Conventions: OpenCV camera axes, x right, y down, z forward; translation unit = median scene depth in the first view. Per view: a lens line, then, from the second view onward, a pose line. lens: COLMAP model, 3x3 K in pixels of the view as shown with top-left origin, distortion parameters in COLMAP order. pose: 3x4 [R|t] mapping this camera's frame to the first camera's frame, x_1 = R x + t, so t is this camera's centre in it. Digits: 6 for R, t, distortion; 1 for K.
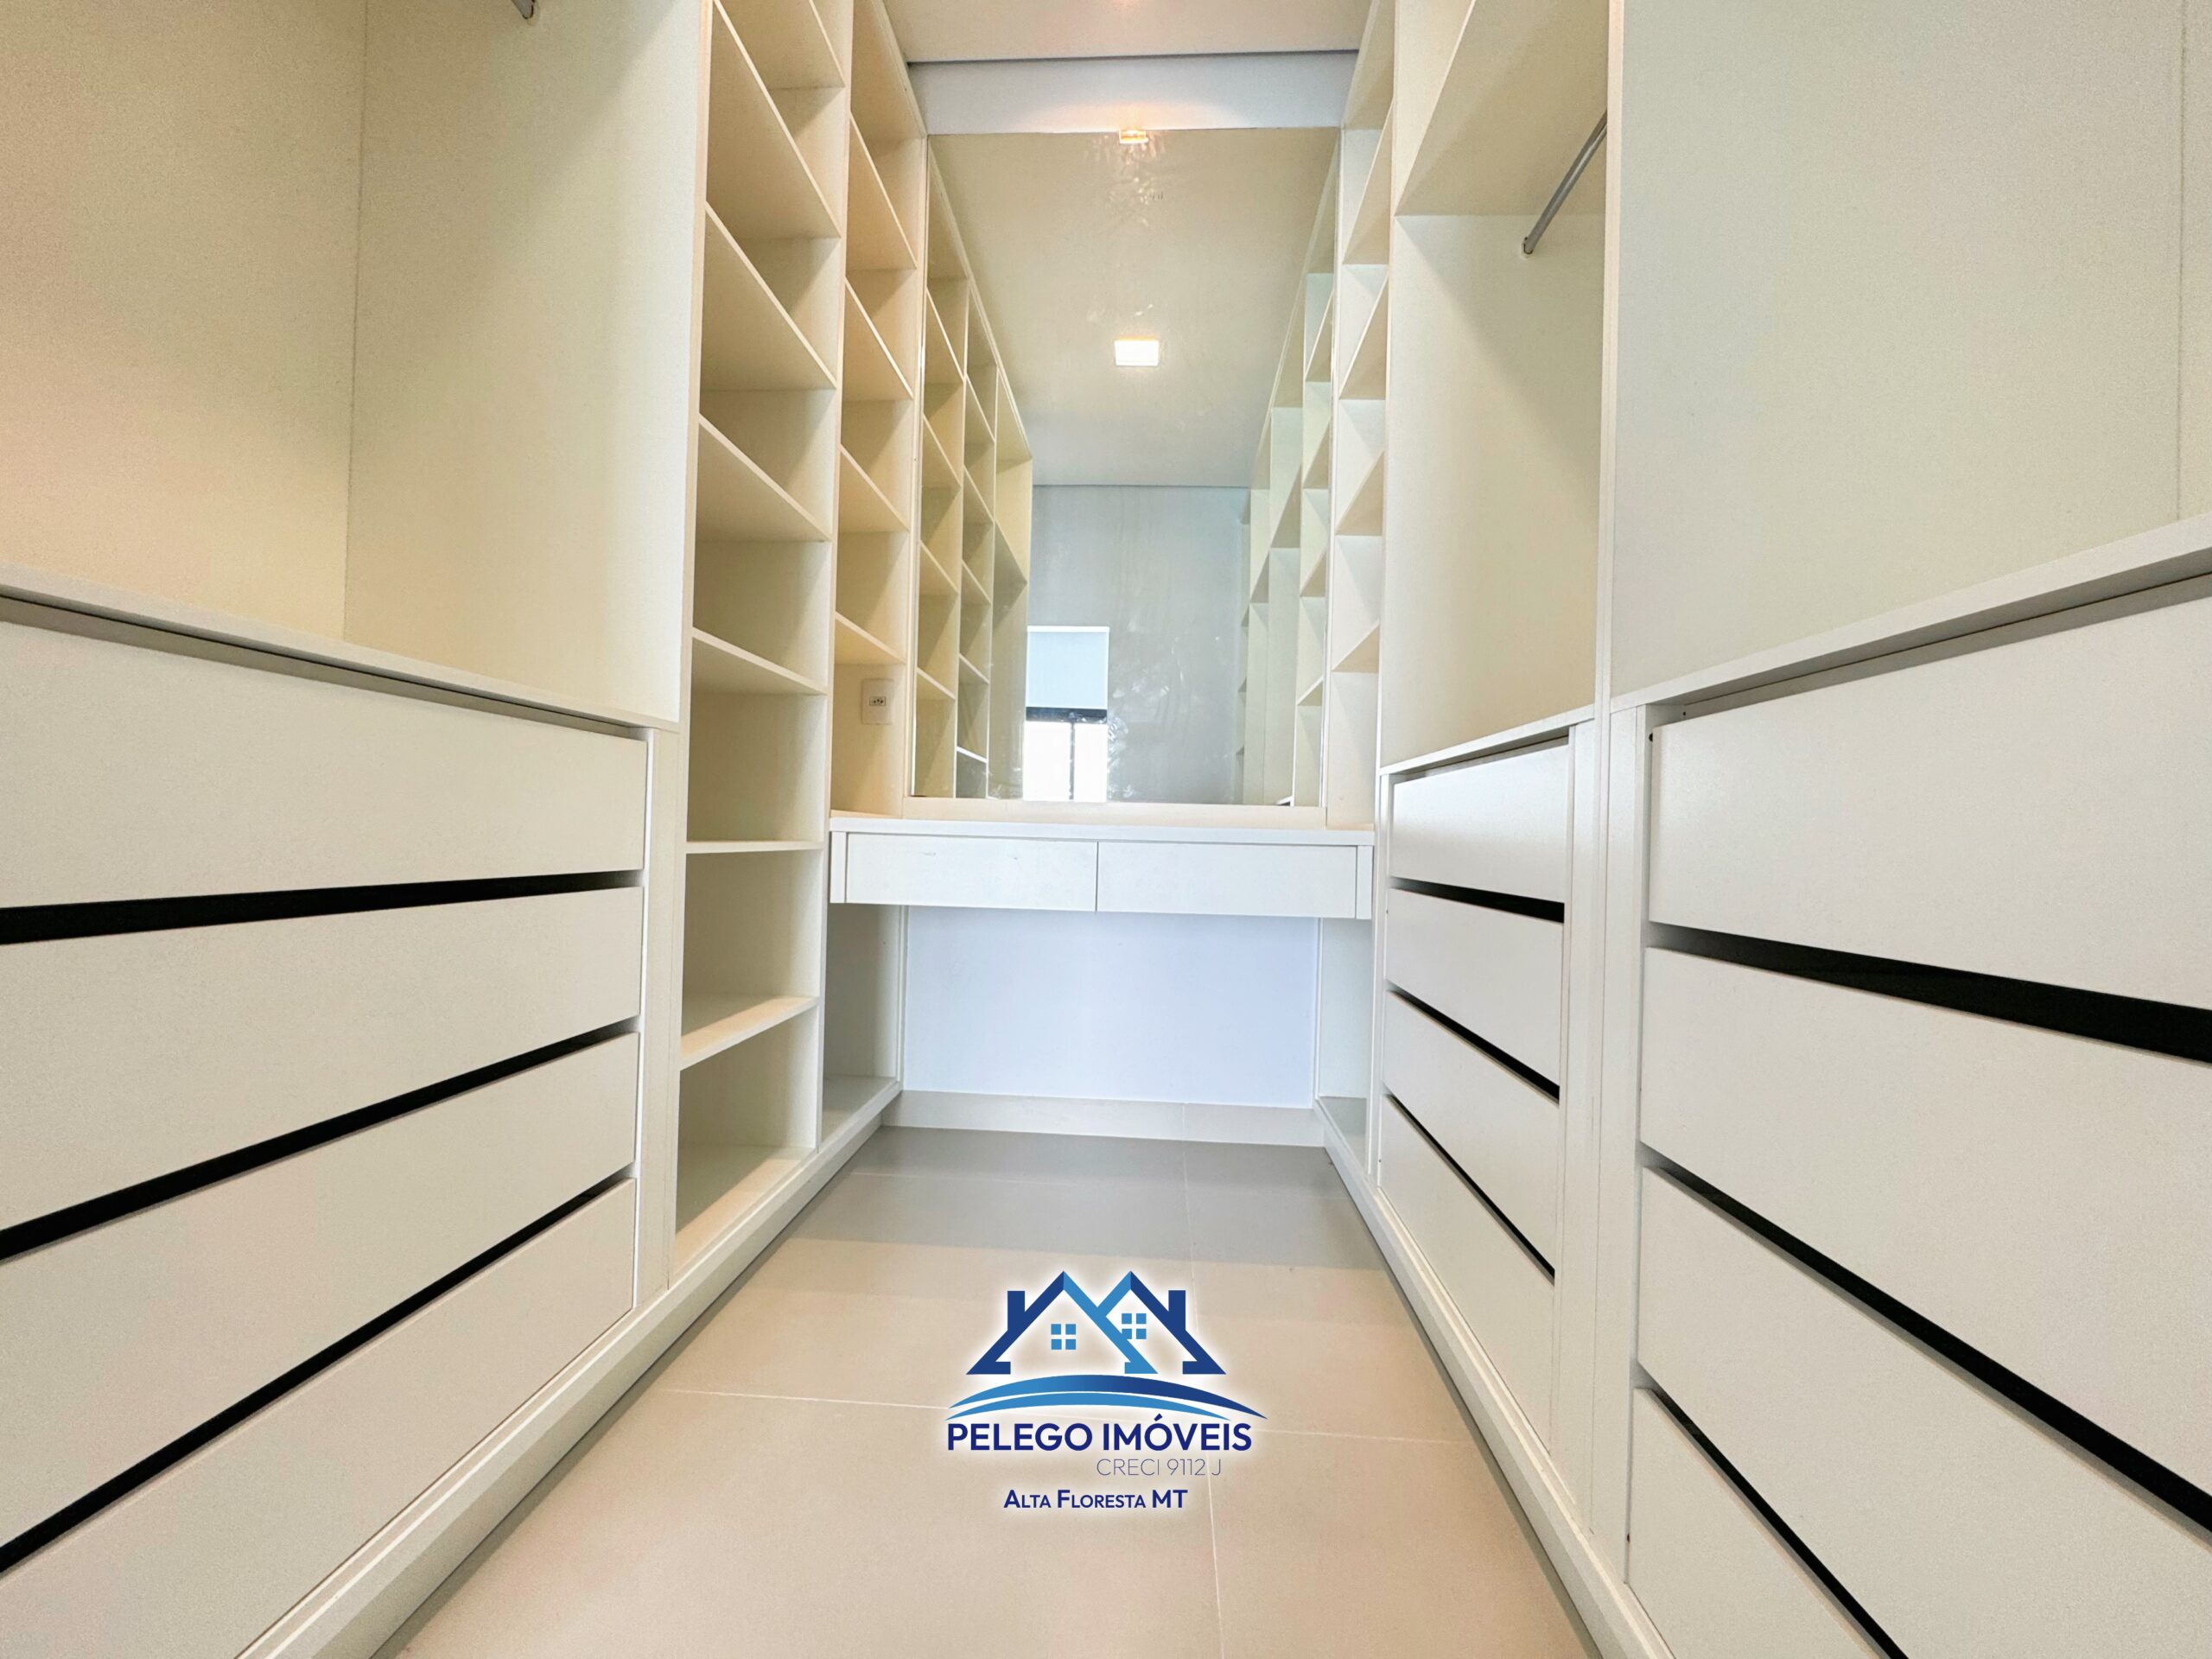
lens RADIAL K [[887.2, 0, 1106.3], [0, 887.2, 831.8], [0, 0, 1]] dist [-0.004194, -0.000279]
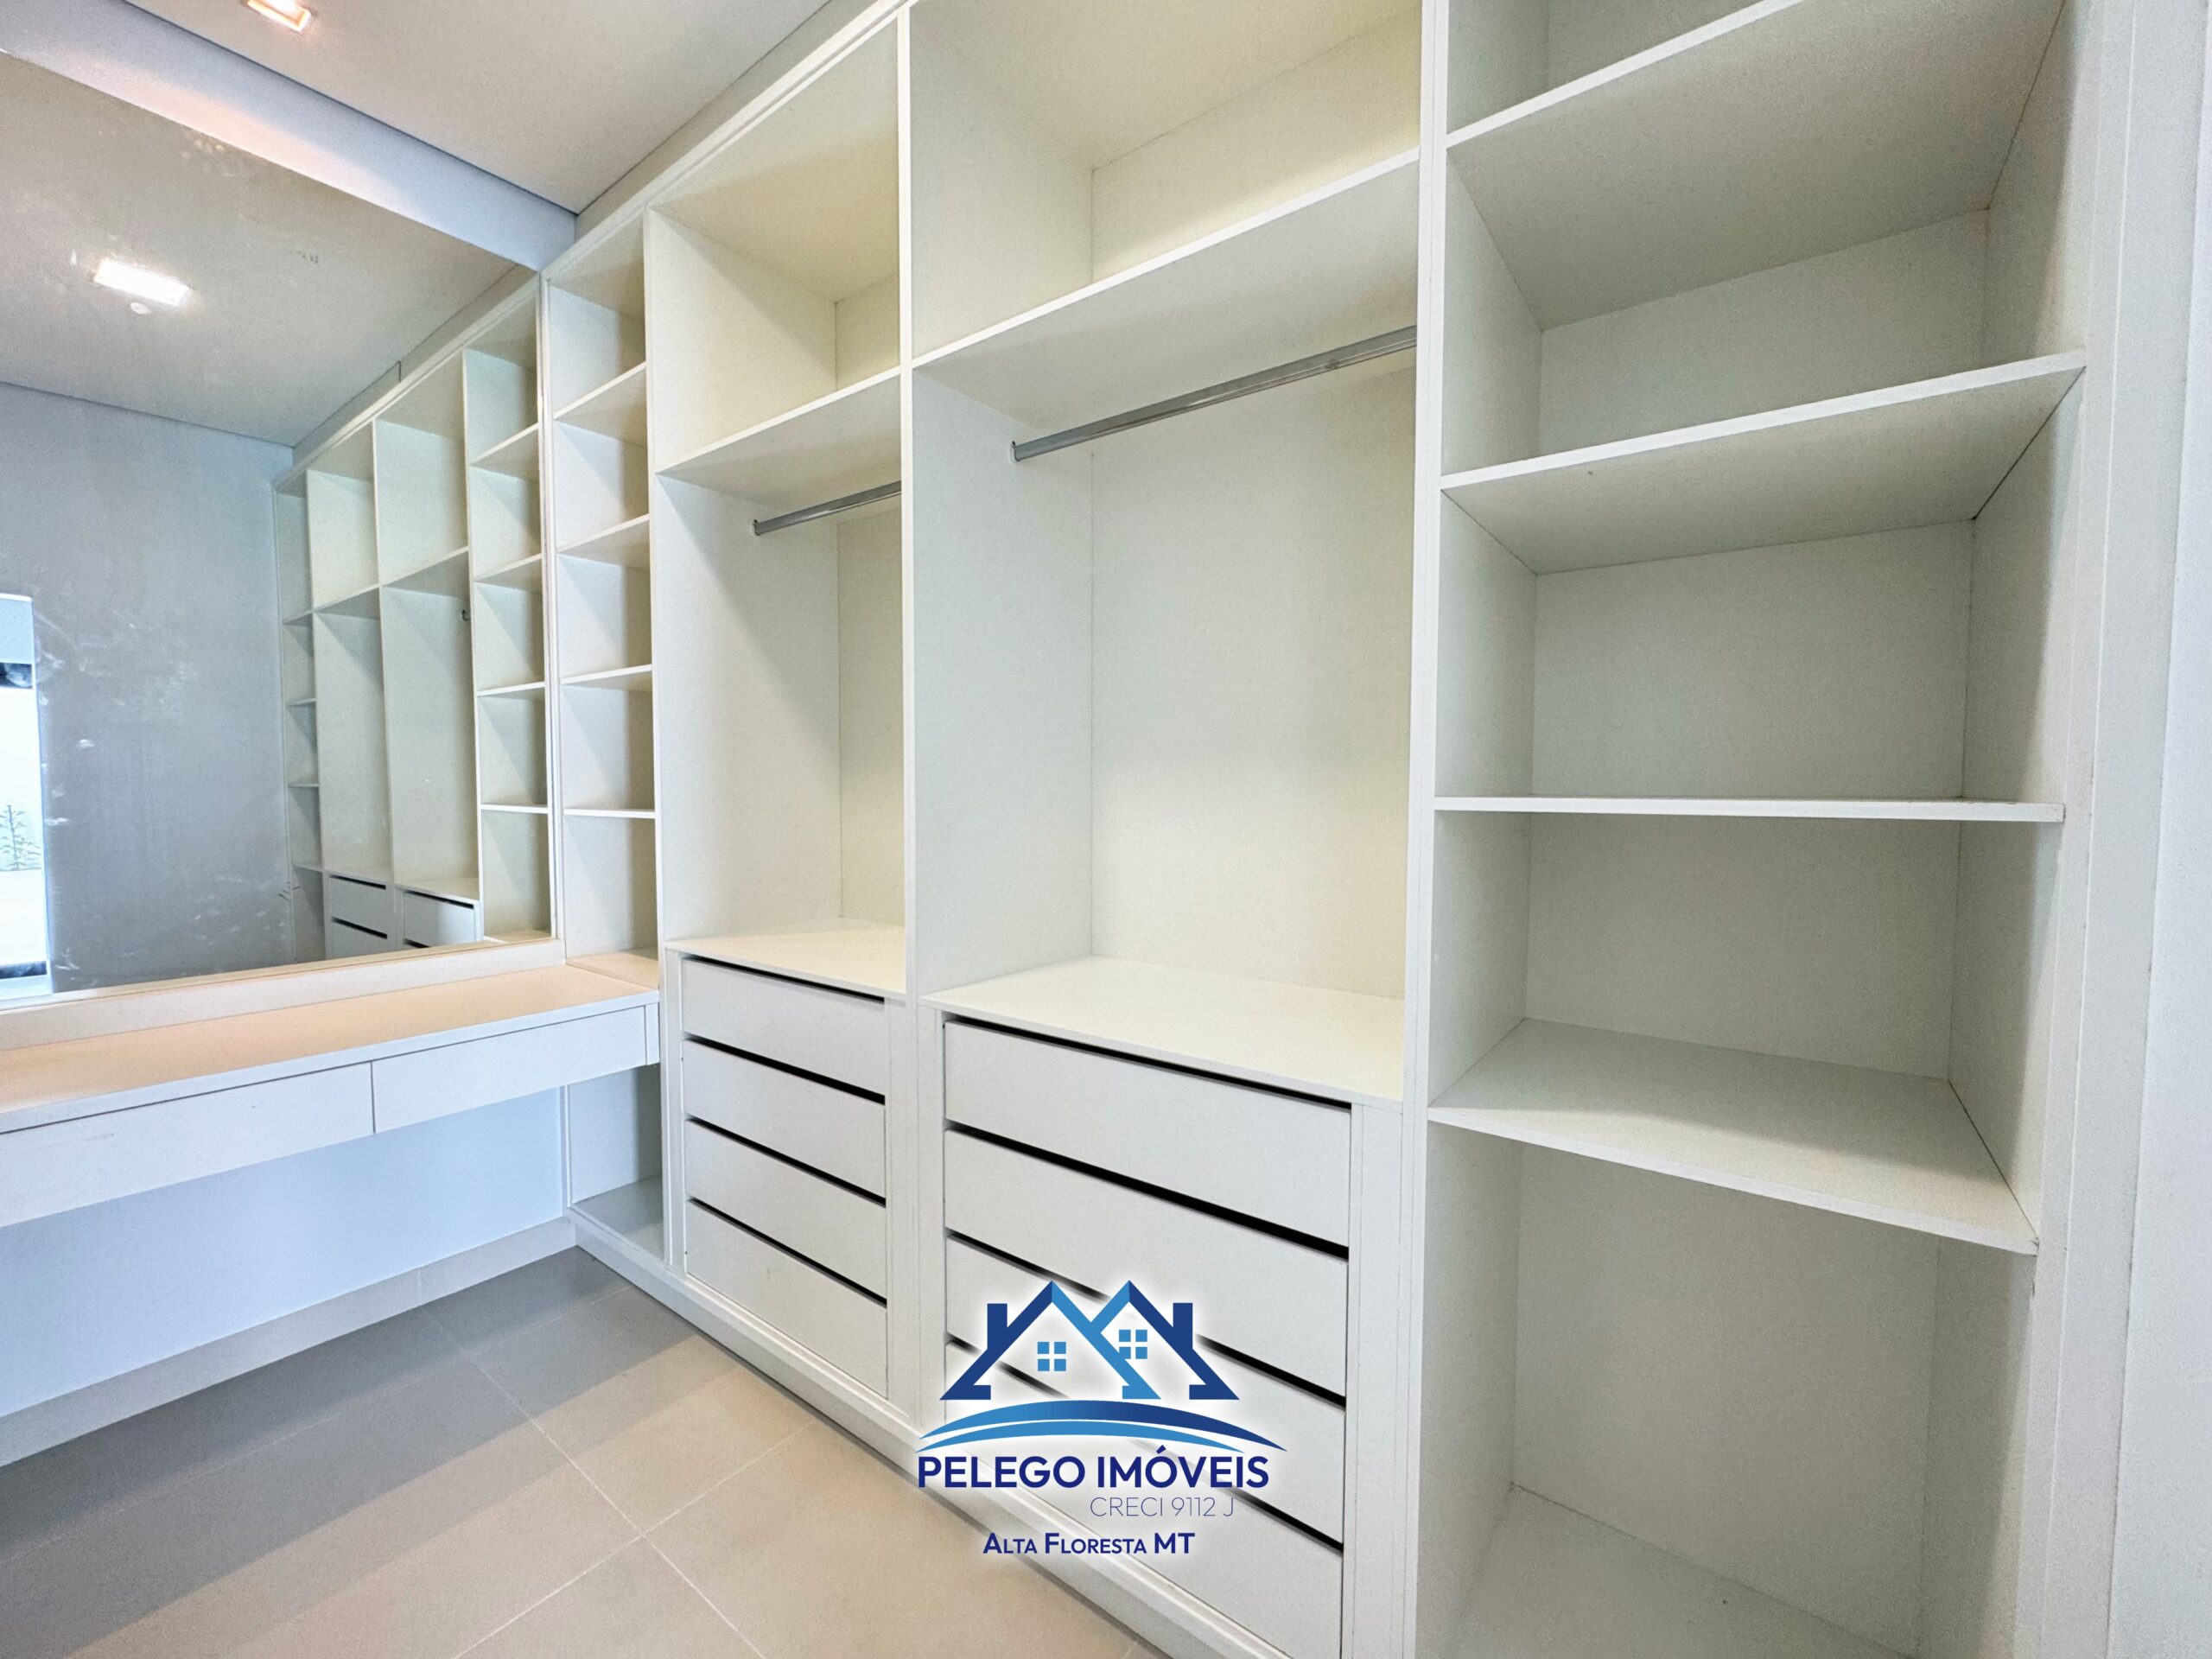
lens RADIAL K [[887.2, 0, 1109.1], [0, 887.2, 828.5], [0, 0, 1]] dist [-0.004194, -0.000279]
pose [[0.546697, -0.063470, 0.834922, -0.362882], [0.006261, 0.997405, 0.071722, -0.307338], [-0.837307, -0.033983, 0.545675, -0.171309]]
